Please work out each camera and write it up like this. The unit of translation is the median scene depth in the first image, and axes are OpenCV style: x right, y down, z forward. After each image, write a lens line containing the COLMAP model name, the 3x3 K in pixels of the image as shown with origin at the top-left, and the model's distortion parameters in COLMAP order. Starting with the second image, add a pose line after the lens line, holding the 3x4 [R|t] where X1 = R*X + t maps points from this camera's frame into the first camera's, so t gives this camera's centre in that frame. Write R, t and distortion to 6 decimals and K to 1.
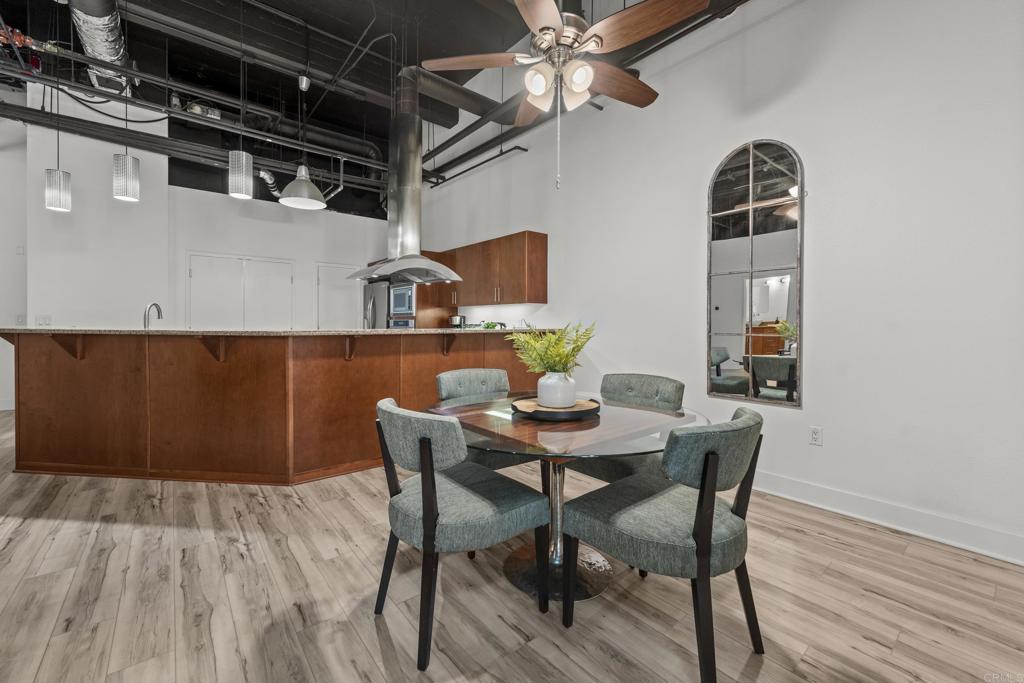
lens RADIAL K [[420.6, 0, 500.4], [0, 420.6, 323.8], [0, 0, 1]] dist [0.003562, -0.000742]
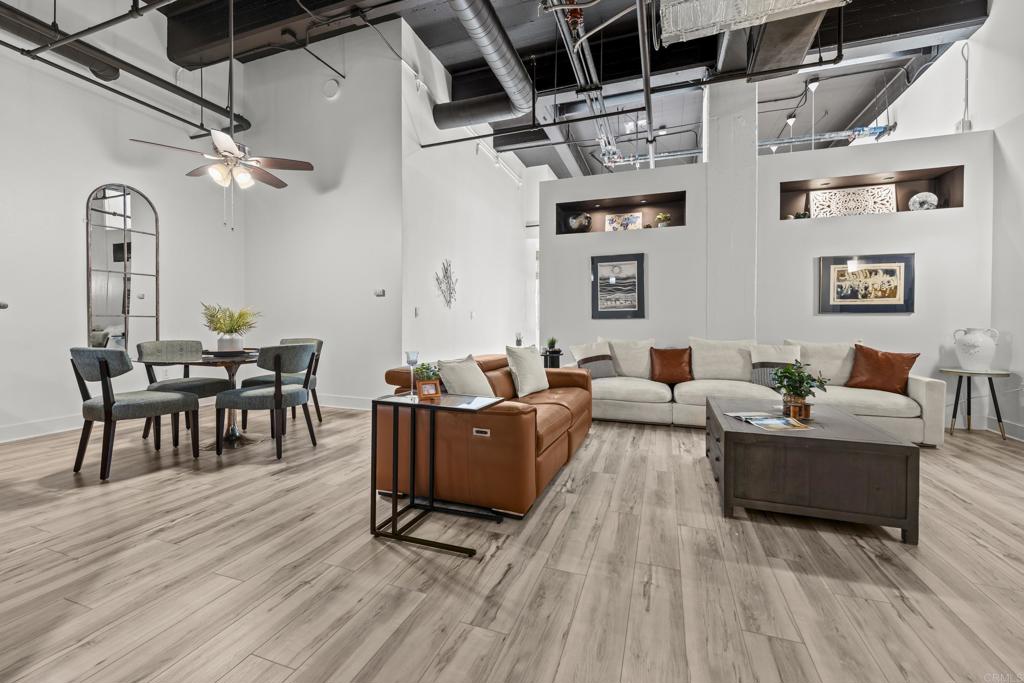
lens RADIAL K [[420.6, 0, 515.9], [0, 420.6, 328.0], [0, 0, 1]] dist [0.003562, -0.000742]
pose [[-0.533391, -0.012046, 0.845783, -1.362670], [-0.002365, 0.999916, 0.012749, 0.044156], [-0.845866, 0.004800, -0.533374, 0.621693]]
